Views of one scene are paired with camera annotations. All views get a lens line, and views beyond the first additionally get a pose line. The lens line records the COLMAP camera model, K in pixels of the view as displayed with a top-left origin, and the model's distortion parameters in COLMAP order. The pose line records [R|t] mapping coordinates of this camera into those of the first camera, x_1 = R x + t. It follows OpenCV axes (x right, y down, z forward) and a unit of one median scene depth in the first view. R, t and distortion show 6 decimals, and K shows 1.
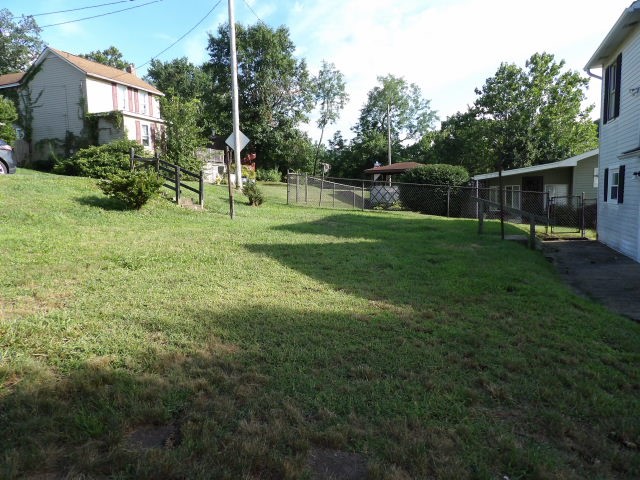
lens RADIAL K [[450.7, 0, 321.2], [0, 450.7, 239.8], [0, 0, 1]] dist [-0.010475, 0.001146]
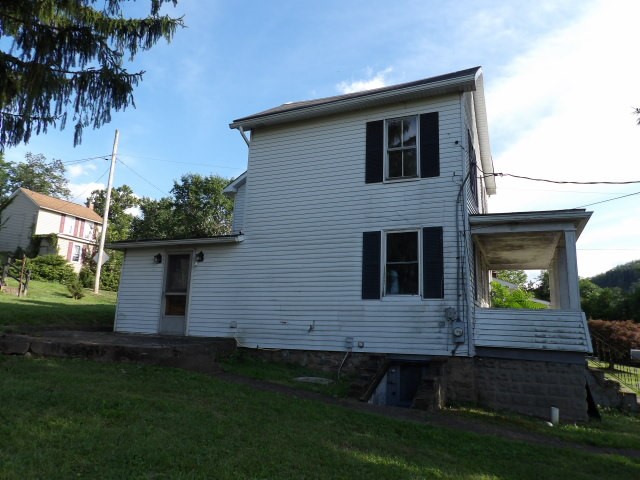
lens RADIAL K [[450.7, 0, 318.8], [0, 450.7, 238.5], [0, 0, 1]] dist [-0.010475, 0.001146]
pose [[0.996038, 0.052932, -0.071460, 0.393742], [-0.071630, 0.953747, -0.291951, 0.055802], [0.052701, 0.295913, 0.953760, -0.213551]]
